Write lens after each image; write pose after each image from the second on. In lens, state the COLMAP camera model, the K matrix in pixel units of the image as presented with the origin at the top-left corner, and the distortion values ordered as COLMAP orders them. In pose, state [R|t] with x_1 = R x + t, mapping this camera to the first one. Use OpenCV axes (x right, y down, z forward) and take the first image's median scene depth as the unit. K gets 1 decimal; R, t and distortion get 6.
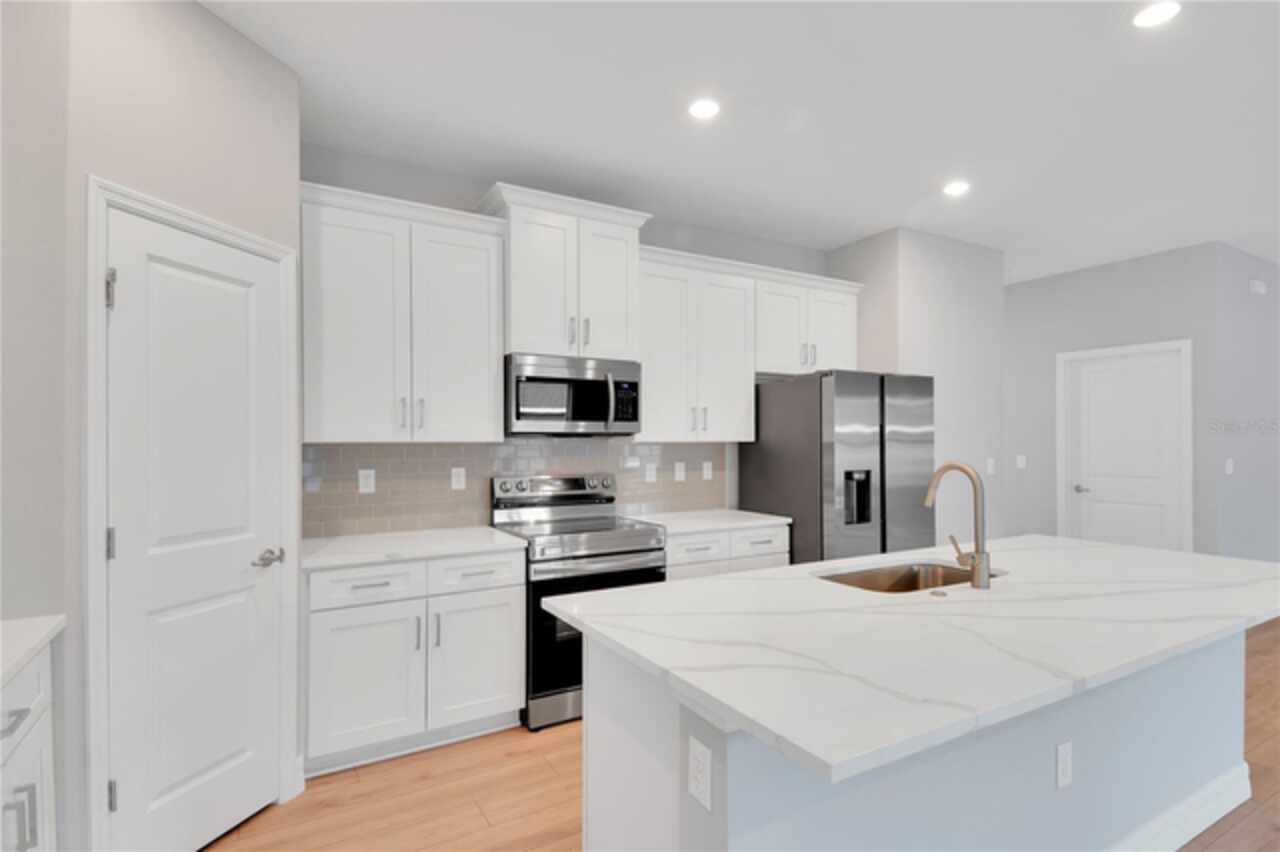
lens RADIAL K [[645.5, 0, 638.5], [0, 645.5, 439.2], [0, 0, 1]] dist [0.016096, -0.005926]
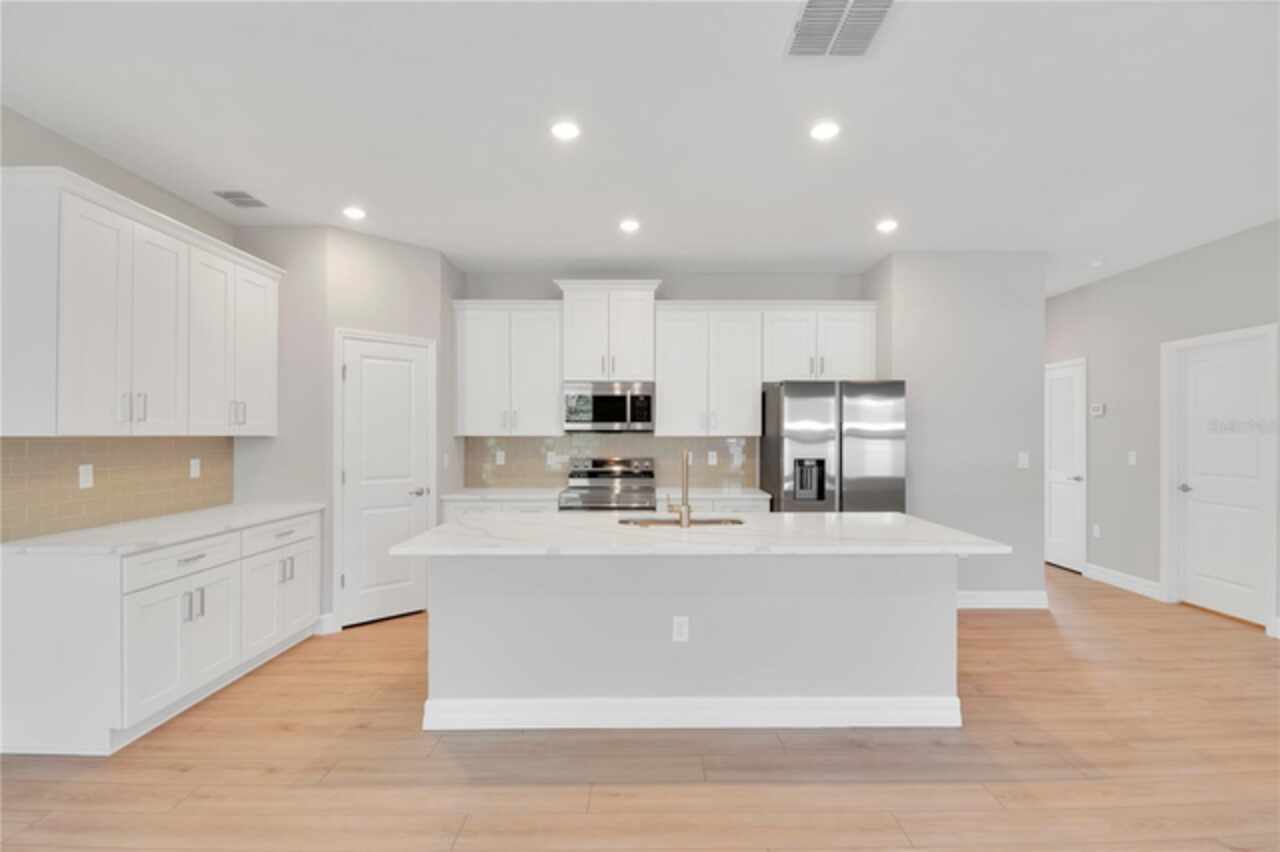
lens RADIAL K [[593.7, 0, 636.1], [0, 593.7, 429.0], [0, 0, 1]] dist [-0.004489, -0.000844]
pose [[0.861857, -0.002404, -0.507146, 0.679399], [-0.000540, 0.999984, -0.005658, -0.003884], [0.507151, 0.005150, 0.861842, -0.193998]]
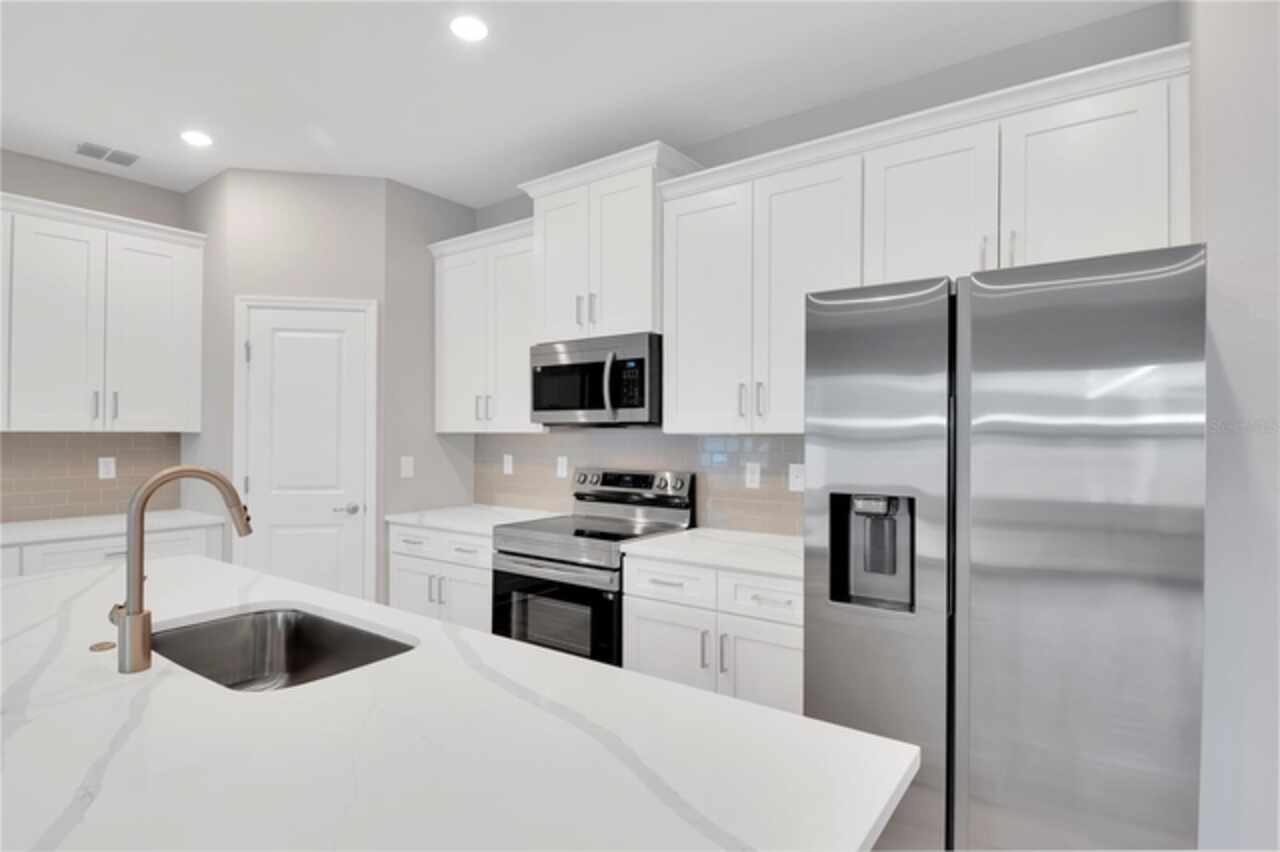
lens RADIAL K [[645.5, 0, 627.1], [0, 645.5, 424.7], [0, 0, 1]] dist [0.016096, -0.005926]
pose [[0.393309, -0.009018, -0.919362, 0.746757], [0.000336, 0.999953, -0.009664, 0.001605], [0.919406, 0.003492, 0.393293, 0.688272]]
